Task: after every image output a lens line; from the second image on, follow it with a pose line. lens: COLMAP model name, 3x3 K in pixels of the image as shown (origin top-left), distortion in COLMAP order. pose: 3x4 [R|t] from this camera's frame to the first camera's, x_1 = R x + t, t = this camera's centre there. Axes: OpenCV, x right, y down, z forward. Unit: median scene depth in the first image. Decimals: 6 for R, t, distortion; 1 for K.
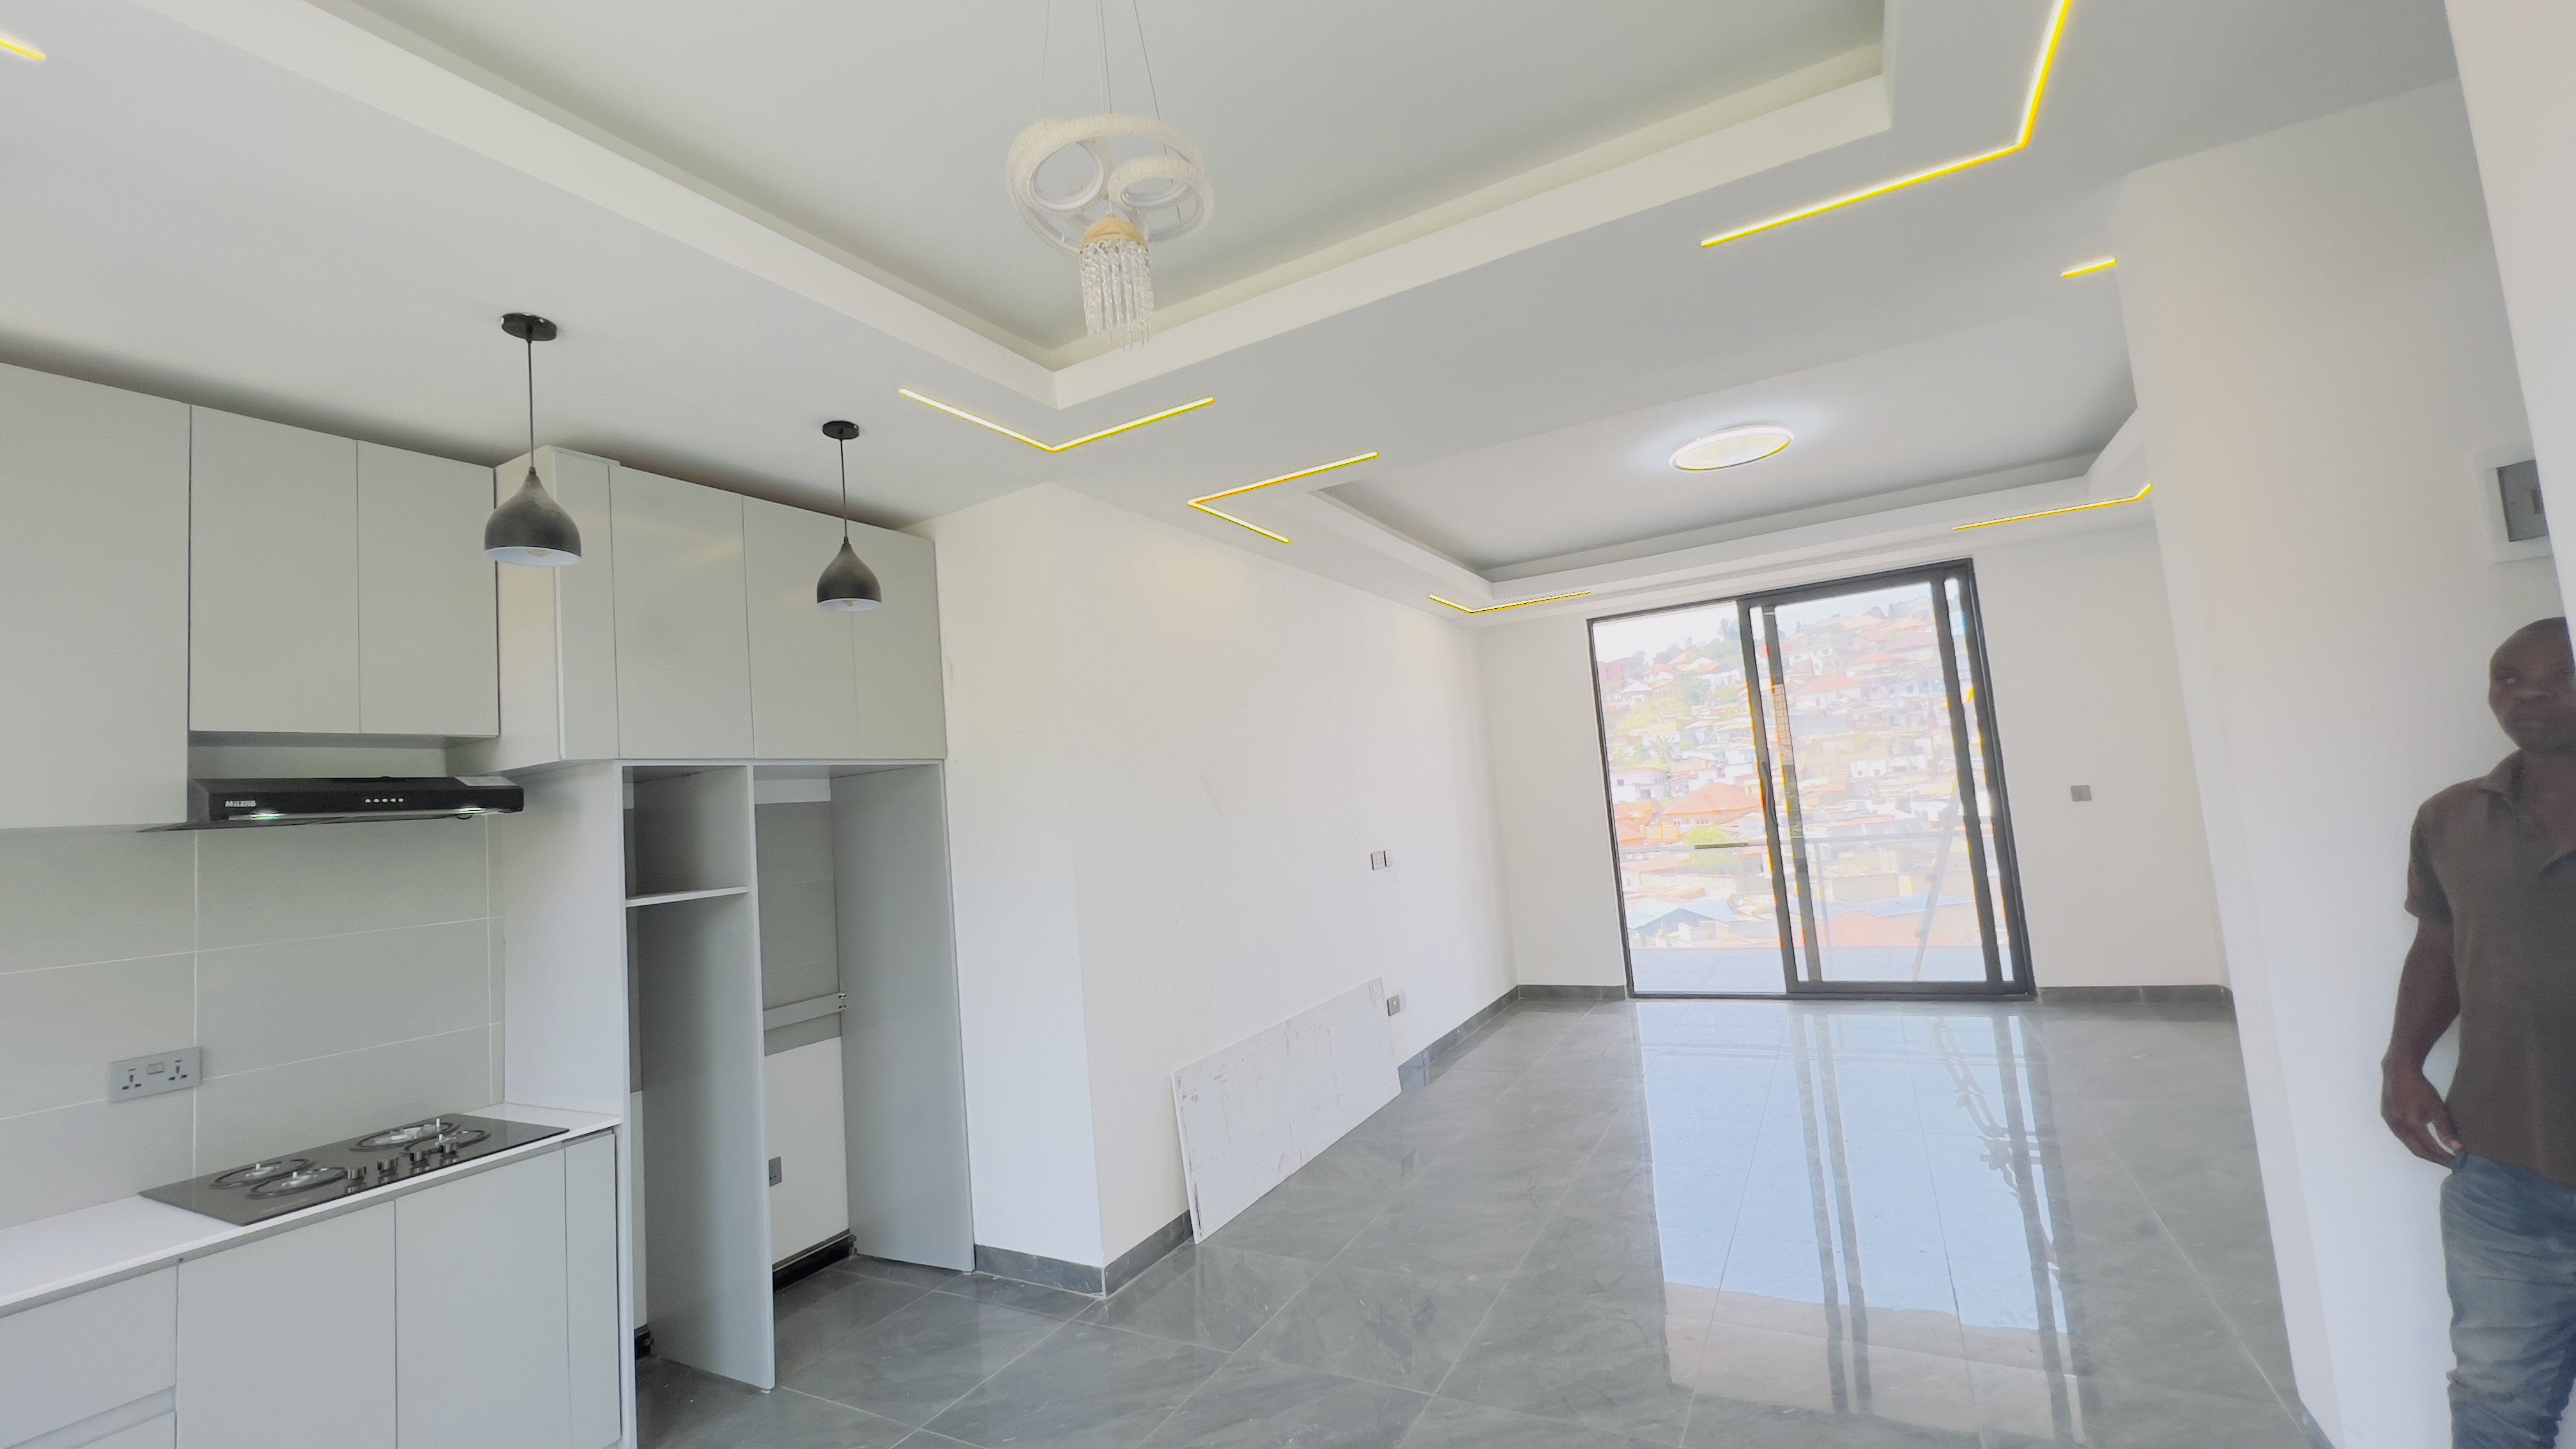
lens RADIAL K [[1027.2, 0, 1282.4], [0, 1027.2, 712.5], [0, 0, 1]] dist [-0.012711, 0.004554]
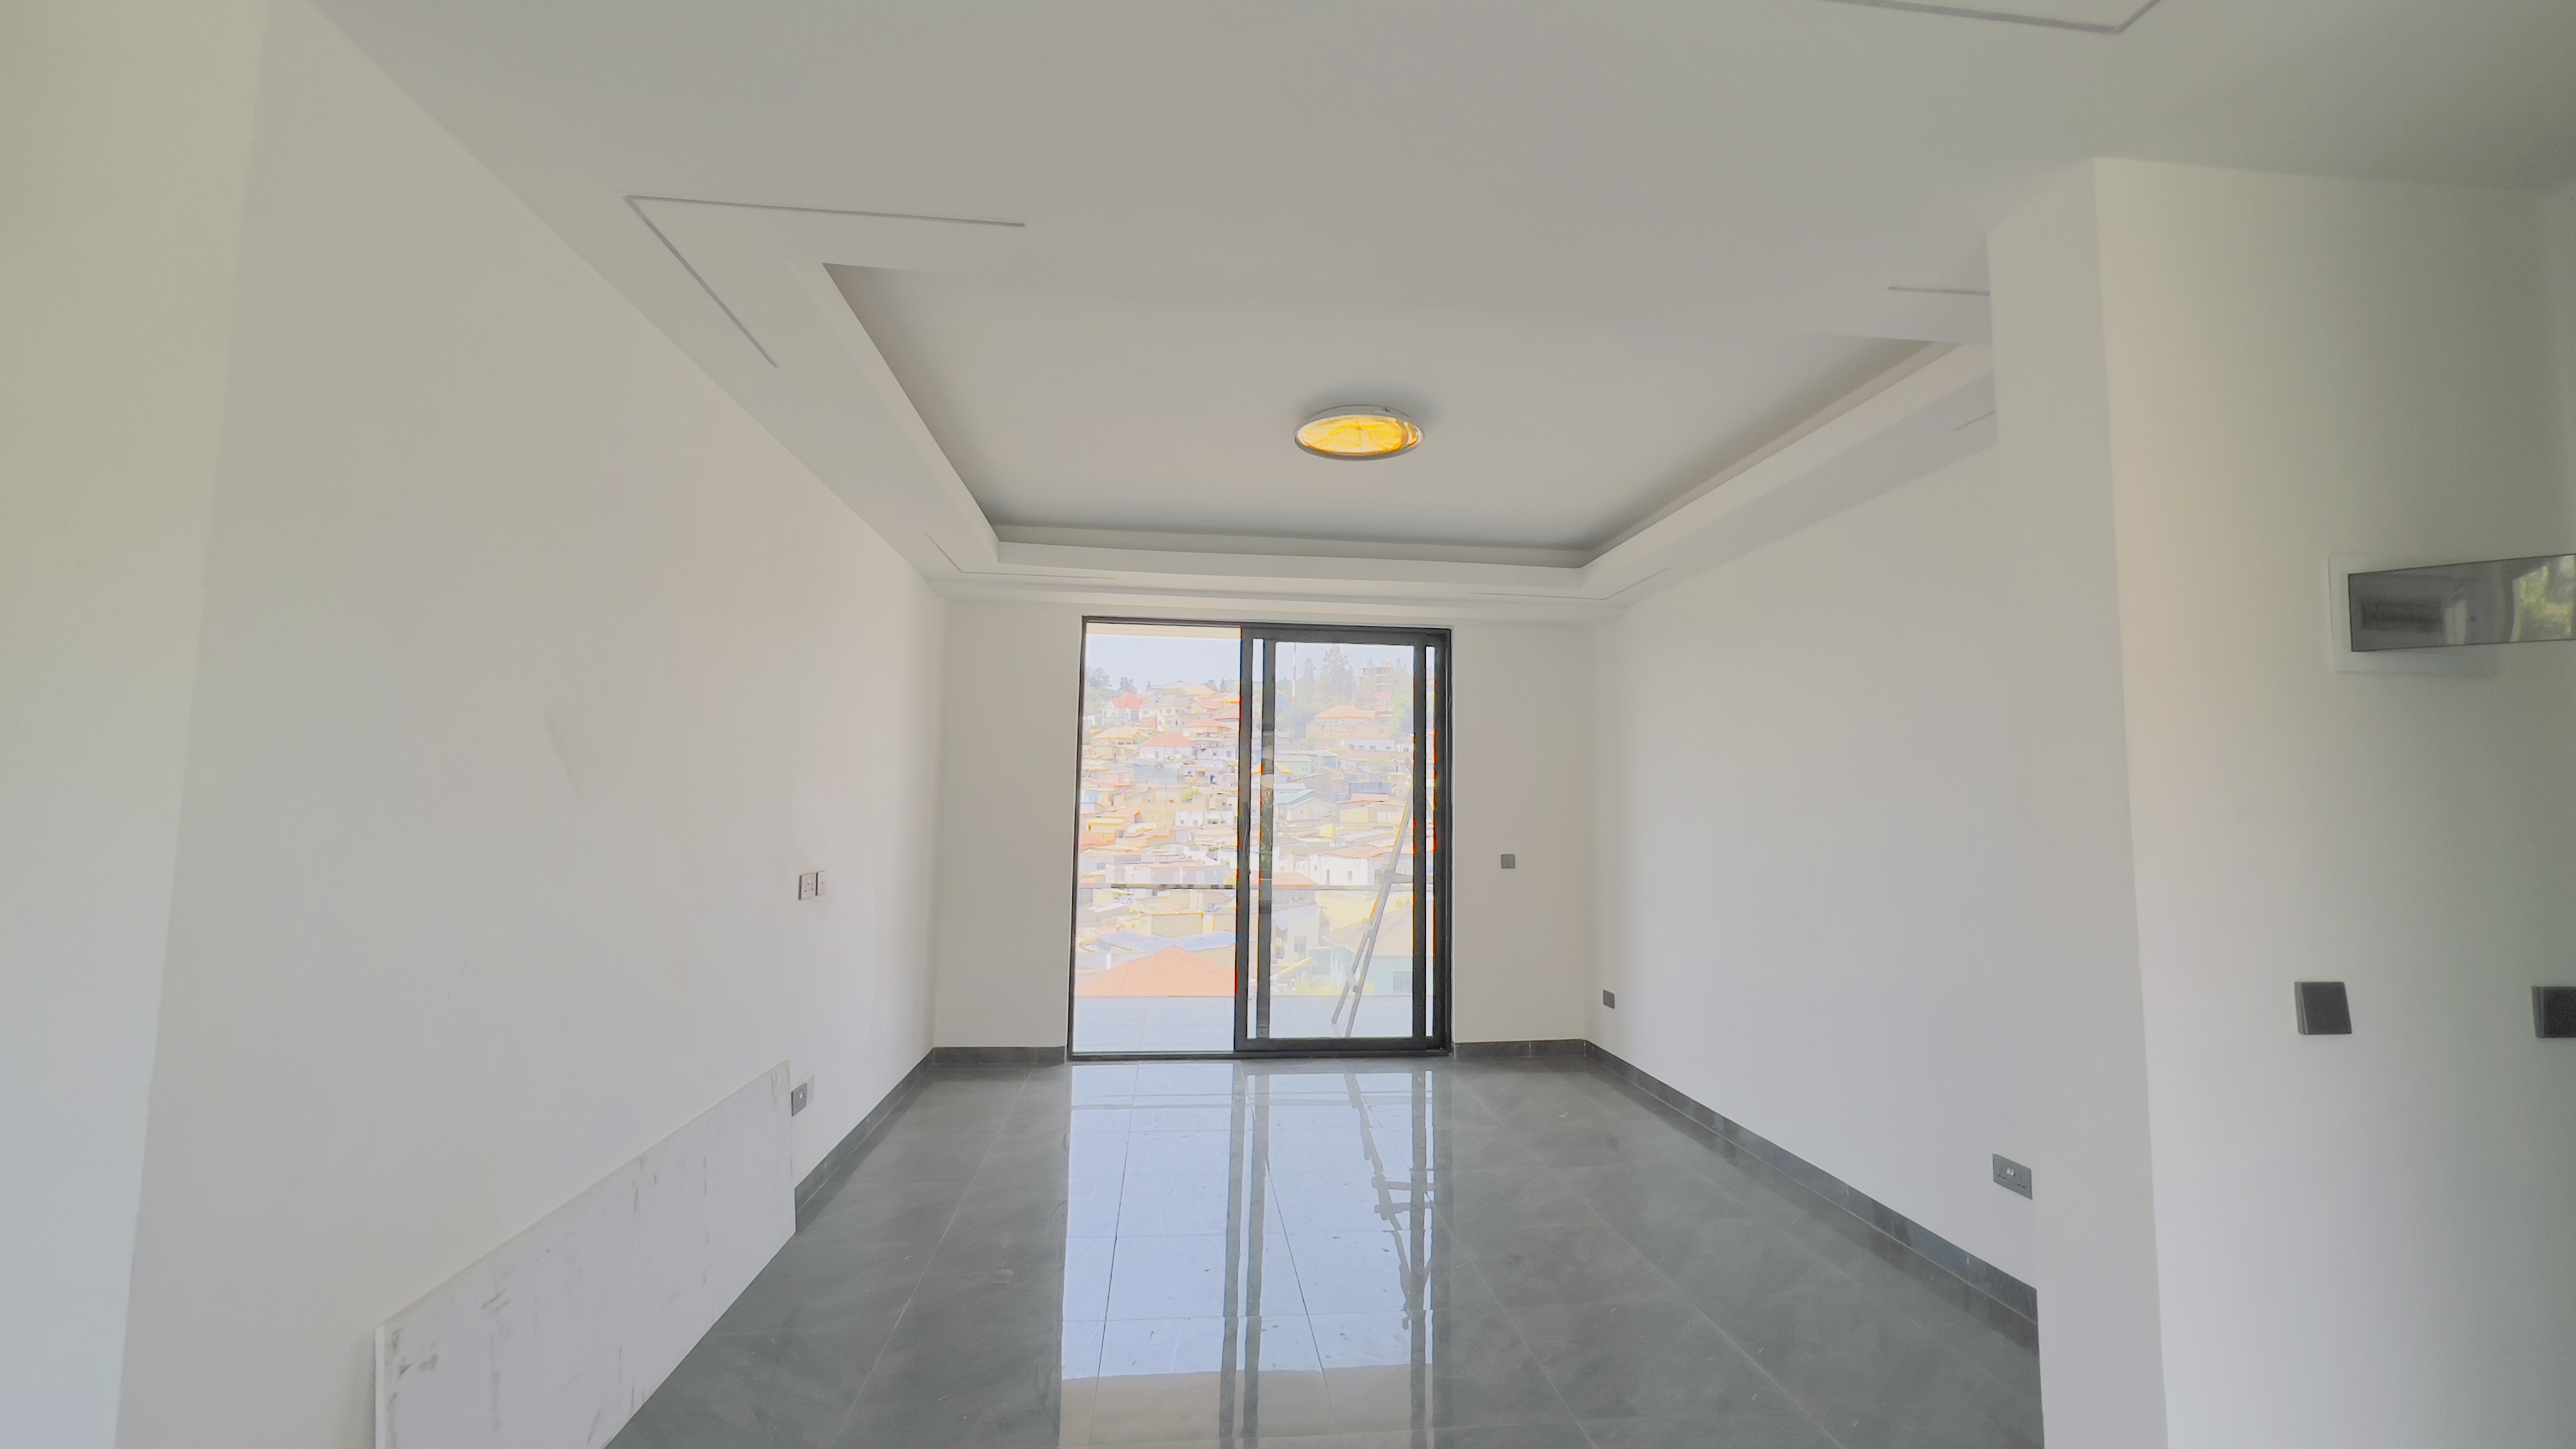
lens RADIAL K [[1027.2, 0, 1282.4], [0, 1027.2, 712.5], [0, 0, 1]] dist [-0.012711, 0.004554]
pose [[0.812295, 0.153081, 0.562800, -0.046927], [-0.139506, 0.987927, -0.067365, 0.028371], [-0.566318, -0.023794, 0.823844, 0.233508]]
